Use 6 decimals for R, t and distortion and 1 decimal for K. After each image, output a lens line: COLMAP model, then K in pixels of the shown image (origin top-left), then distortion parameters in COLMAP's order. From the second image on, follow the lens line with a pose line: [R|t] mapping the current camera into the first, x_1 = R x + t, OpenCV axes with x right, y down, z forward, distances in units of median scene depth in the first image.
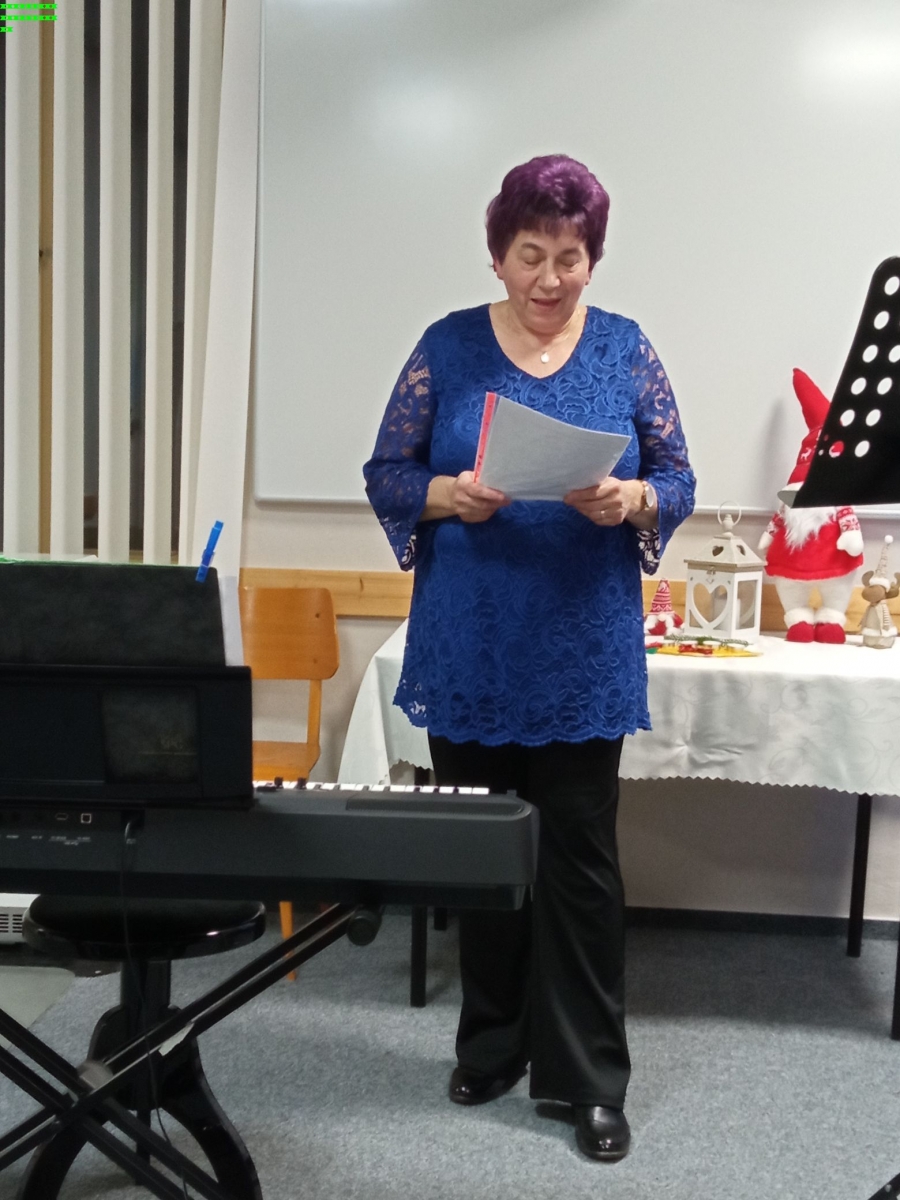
lens RADIAL K [[1885.6, 0, 453.1], [0, 1885.6, 595.0], [0, 0, 1]] dist [0.100225, 0.000000]
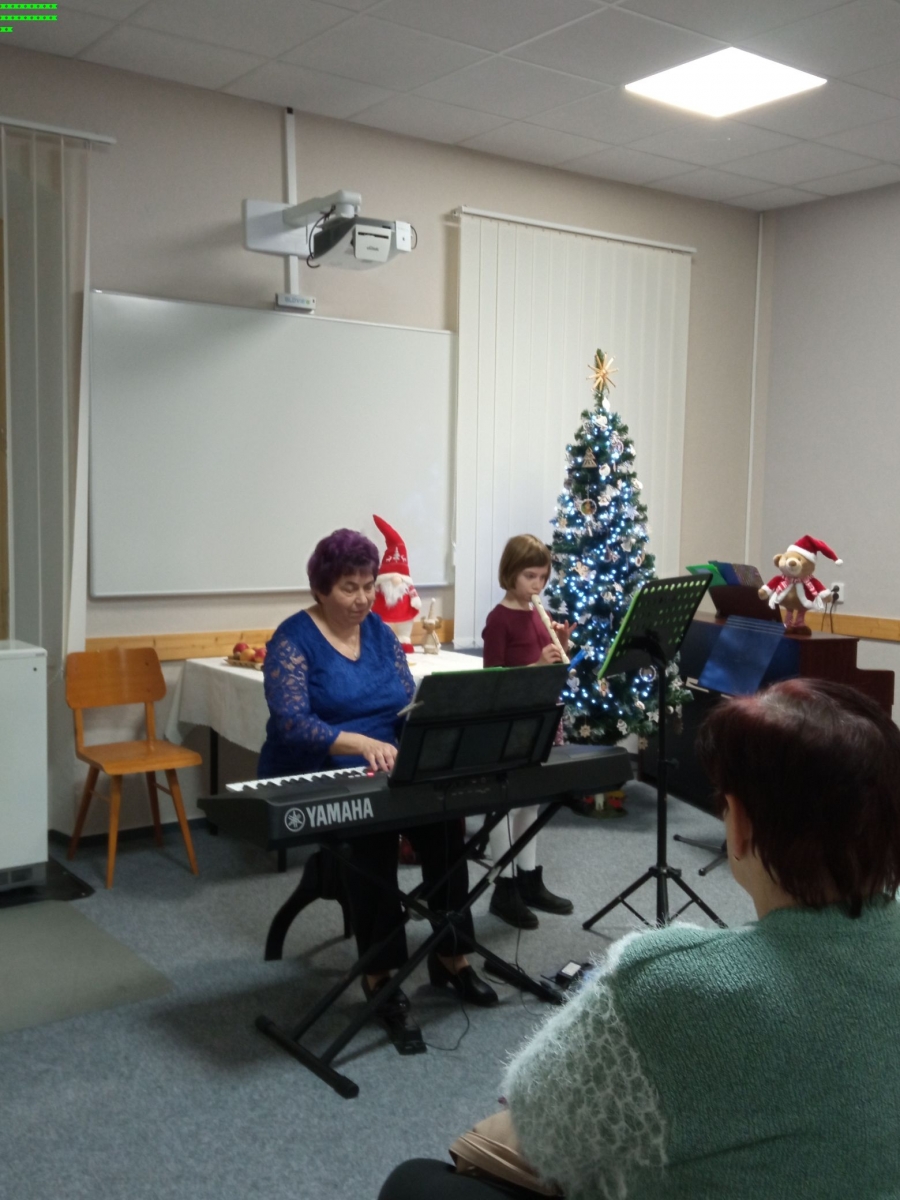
lens RADIAL K [[1262.9, 0, 447.7], [0, 1262.9, 603.1], [0, 0, 1]] dist [0.067836, 0.000000]
pose [[0.769144, -0.065409, 0.635719, -0.726782], [0.052218, 0.997855, 0.039491, -0.092884], [-0.636938, 0.002822, 0.770910, -0.063155]]
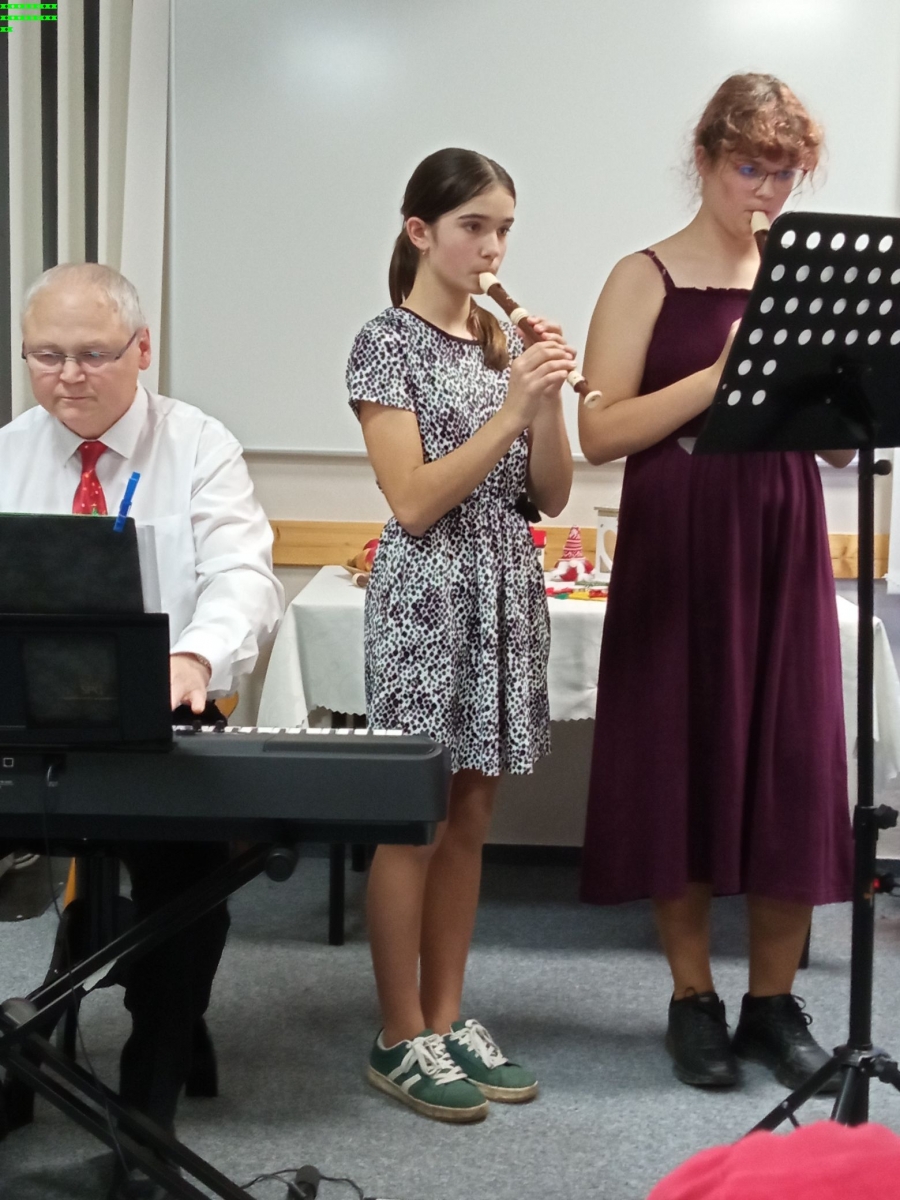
lens RADIAL K [[1885.6, 0, 454.5], [0, 1885.6, 597.1], [0, 0, 1]] dist [0.100225, 0.000000]
pose [[0.999020, -0.007416, 0.043641, 0.002150], [0.006149, 0.999558, 0.029099, 0.000002], [-0.043837, -0.028802, 0.998623, -0.020975]]
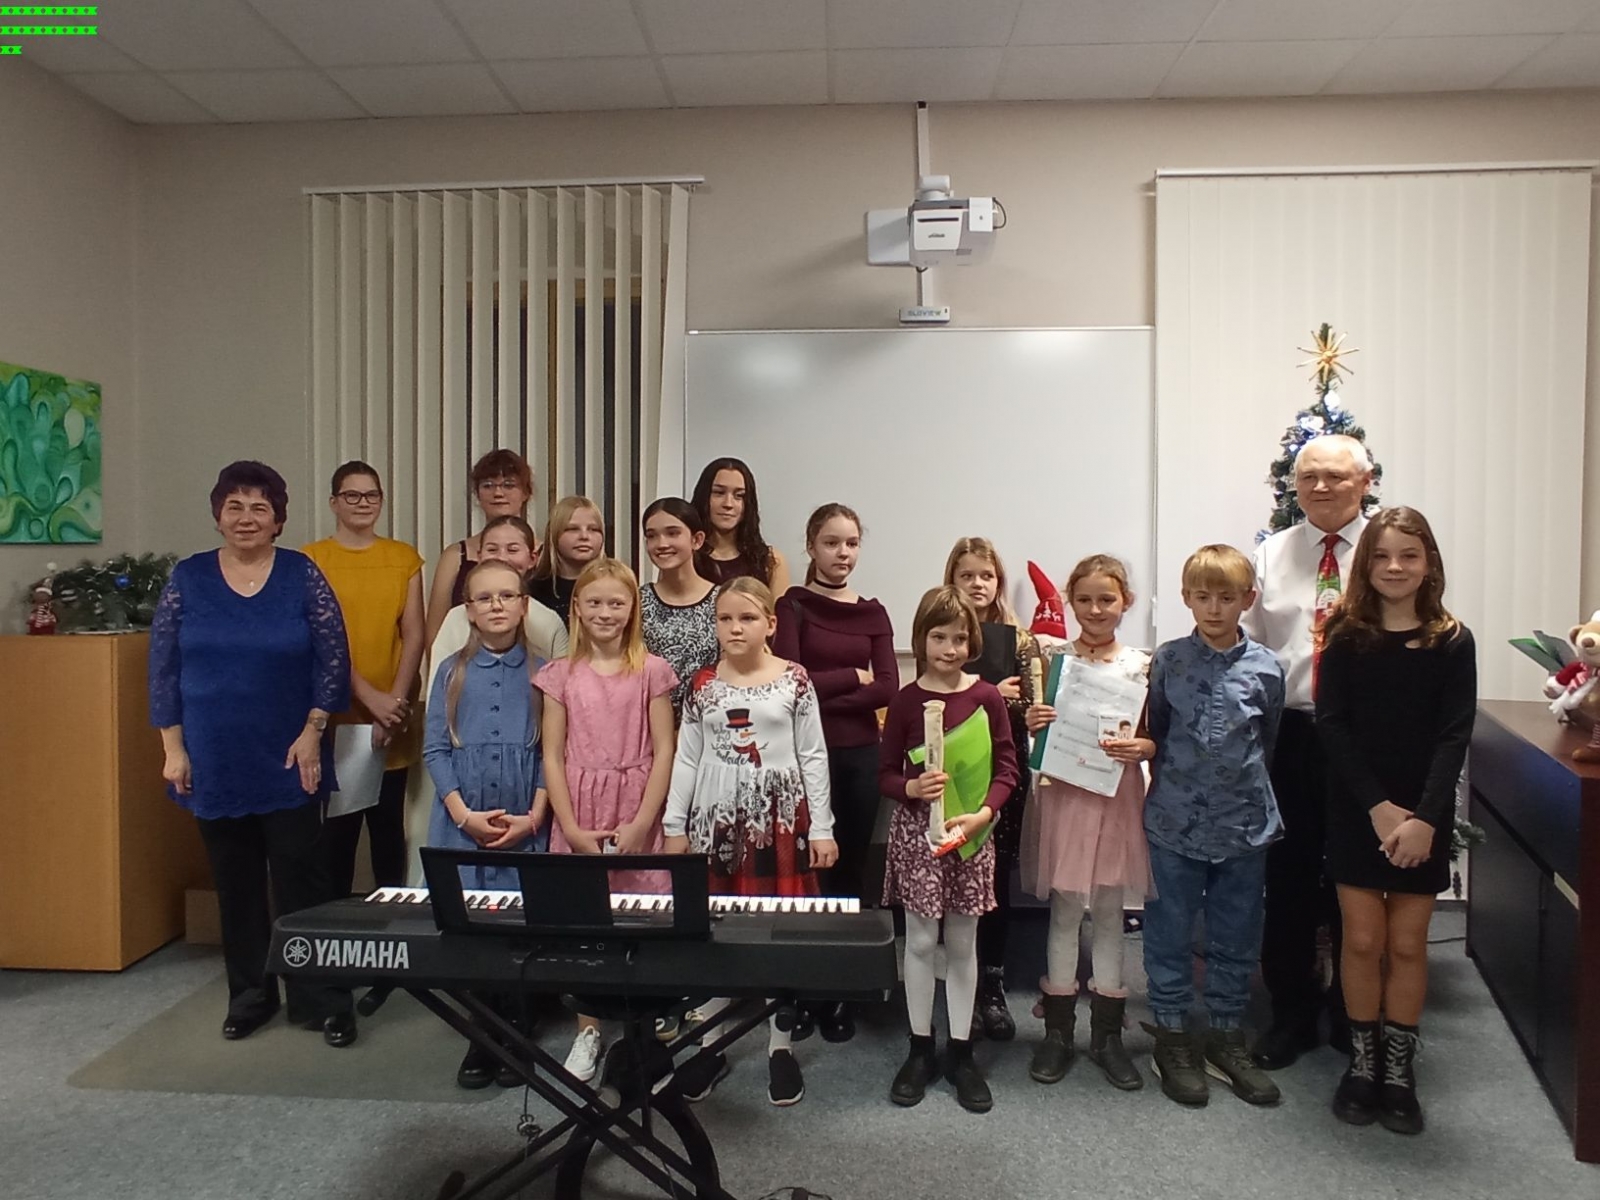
lens RADIAL K [[1172.0, 0, 777.2], [0, 1172.0, 568.7], [0, 0, 1]] dist [-0.063154, 0.050260]
pose [[0.999573, -0.027302, -0.010417, -0.021704], [0.026756, 0.998421, -0.049386, -0.086148], [0.011749, 0.049087, 0.998725, 0.034923]]
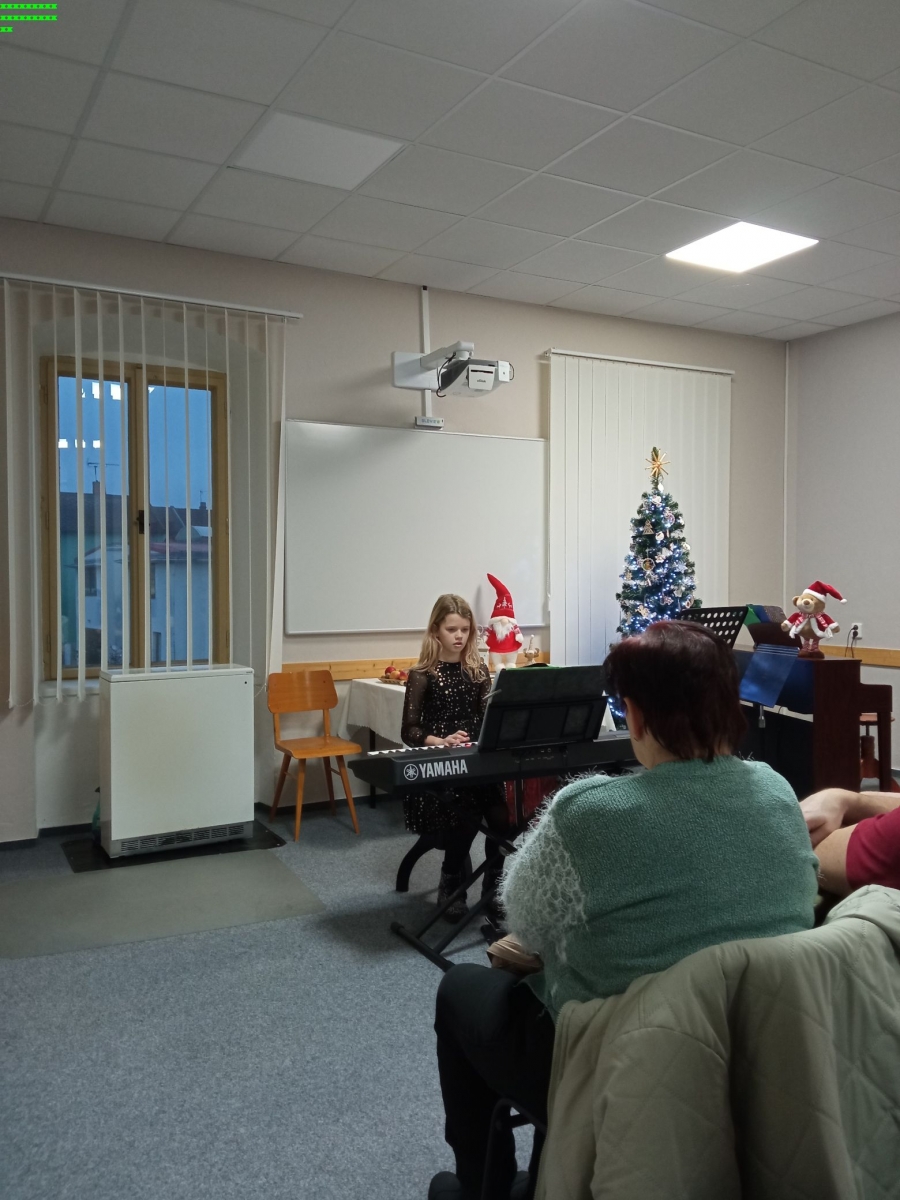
lens RADIAL K [[990.9, 0, 449.7], [0, 990.9, 596.2], [0, 0, 1]] dist [0.098575, -0.043069]
pose [[0.843747, -0.037844, 0.535405, -0.747629], [0.065912, 0.997267, -0.033381, -0.054772], [-0.532679, 0.063455, 0.843935, -0.175643]]
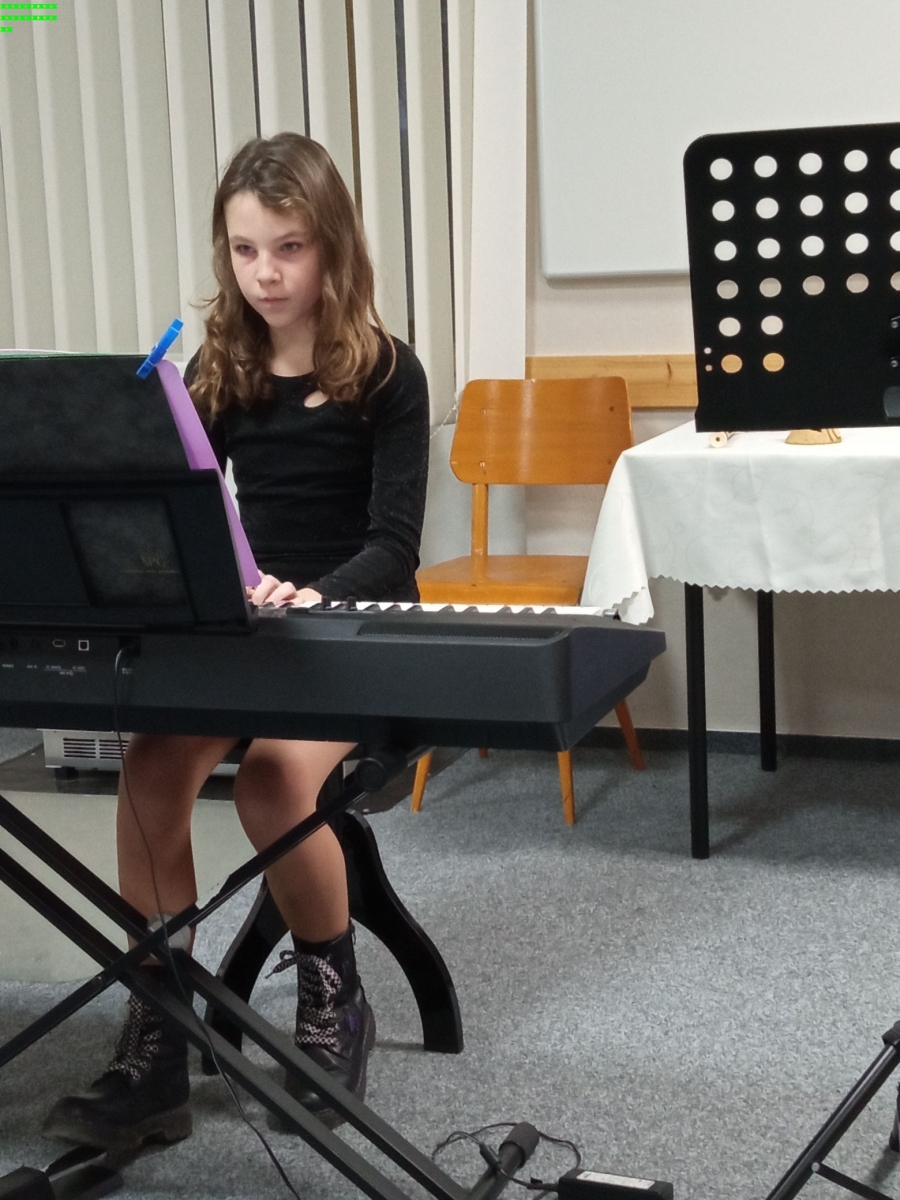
lens RADIAL K [[2091.0, 0, 456.8], [0, 2091.0, 597.0], [0, 0, 1]] dist [0.113597, 0.000000]
pose [[0.959465, -0.012139, -0.281566, 0.159224], [0.039287, 0.995078, 0.090975, 0.008273], [0.279076, -0.098349, 0.955219, 0.073433]]
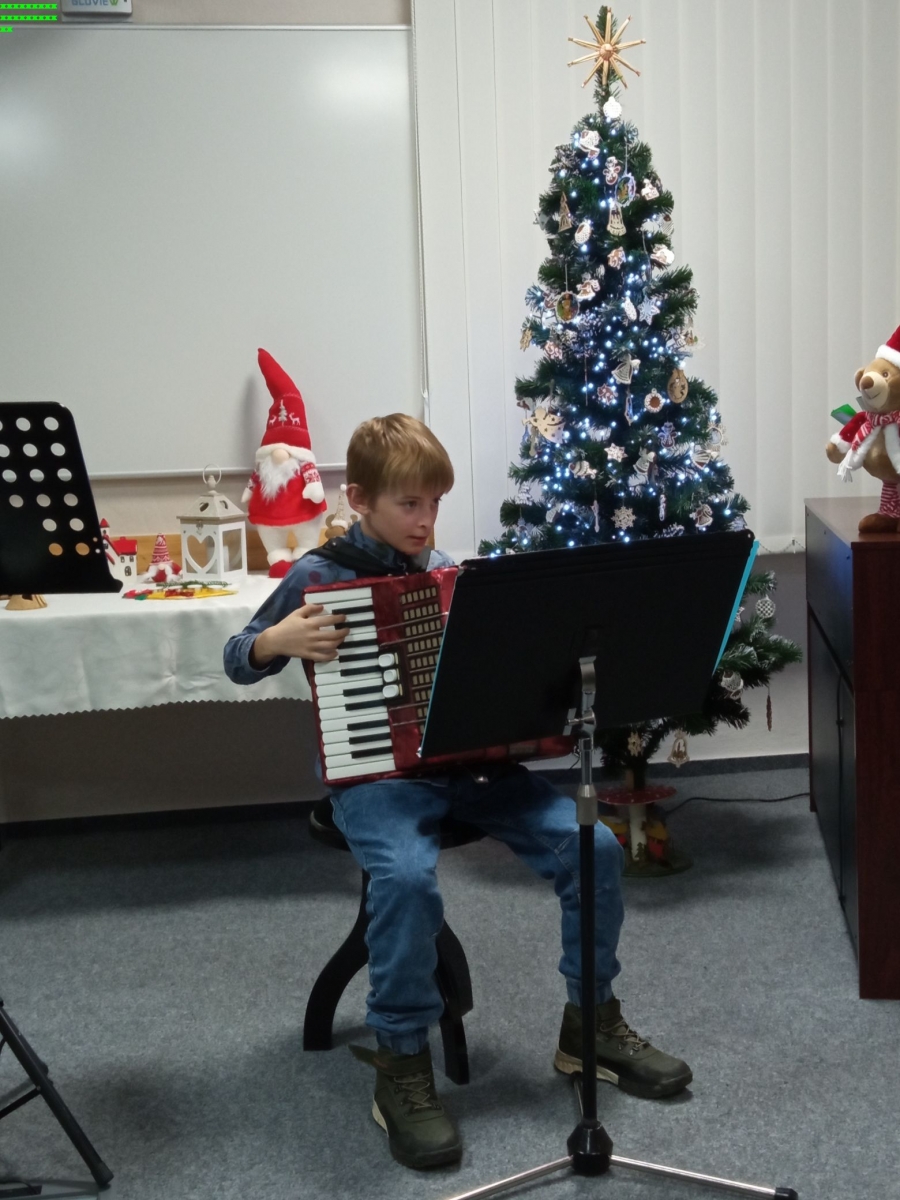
lens RADIAL K [[1540.2, 0, 455.3], [0, 1540.2, 602.9], [0, 0, 1]] dist [0.101447, 0.000000]
pose [[0.975081, -0.086405, 0.204329, 0.107967], [0.077057, 0.995602, 0.053288, -0.003389], [-0.208035, -0.036216, 0.977451, 0.024976]]
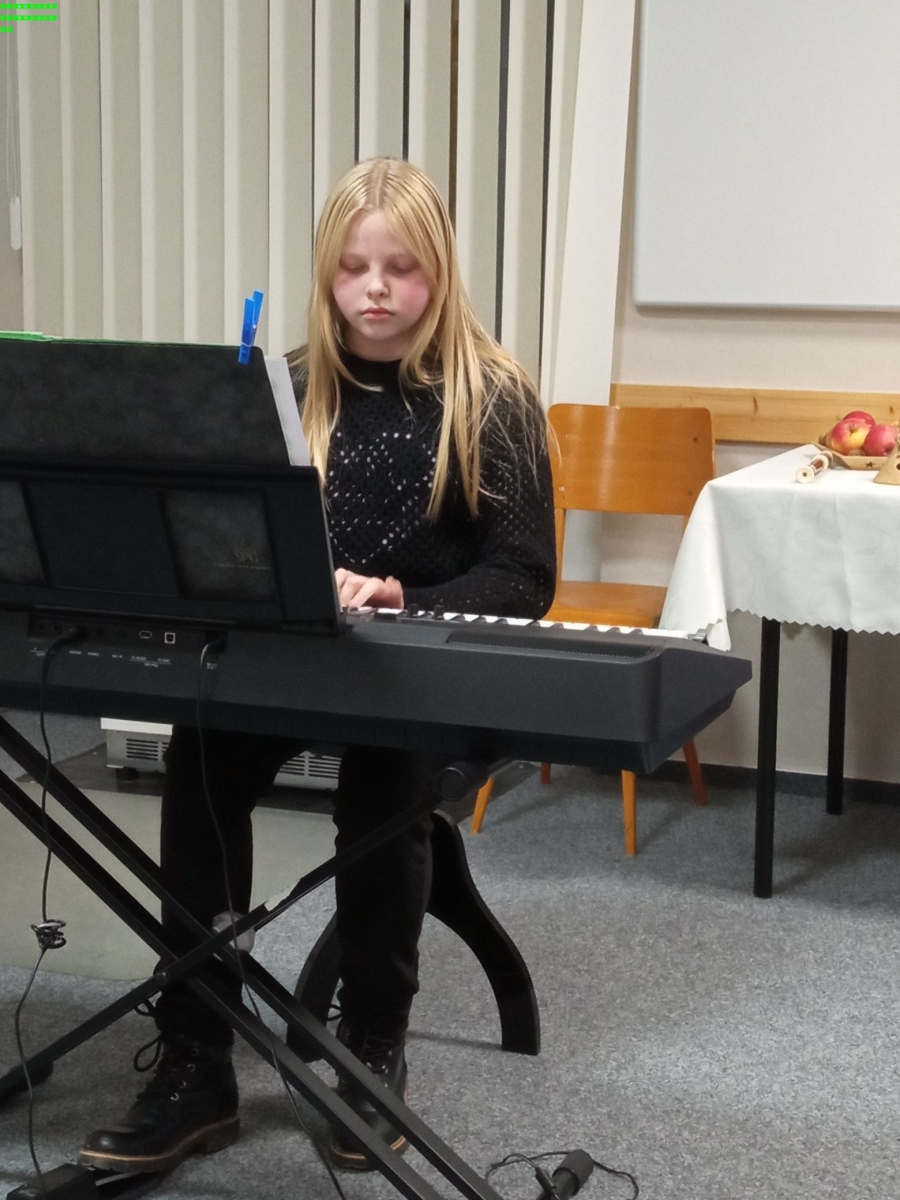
lens RADIAL K [[2091.0, 0, 458.4], [0, 2091.0, 597.5], [0, 0, 1]] dist [0.113597, 0.000000]
pose [[0.951536, 0.039320, -0.305012, 0.147092], [-0.016846, 0.996968, 0.075968, 0.014490], [0.307075, -0.067149, 0.949314, 0.074931]]
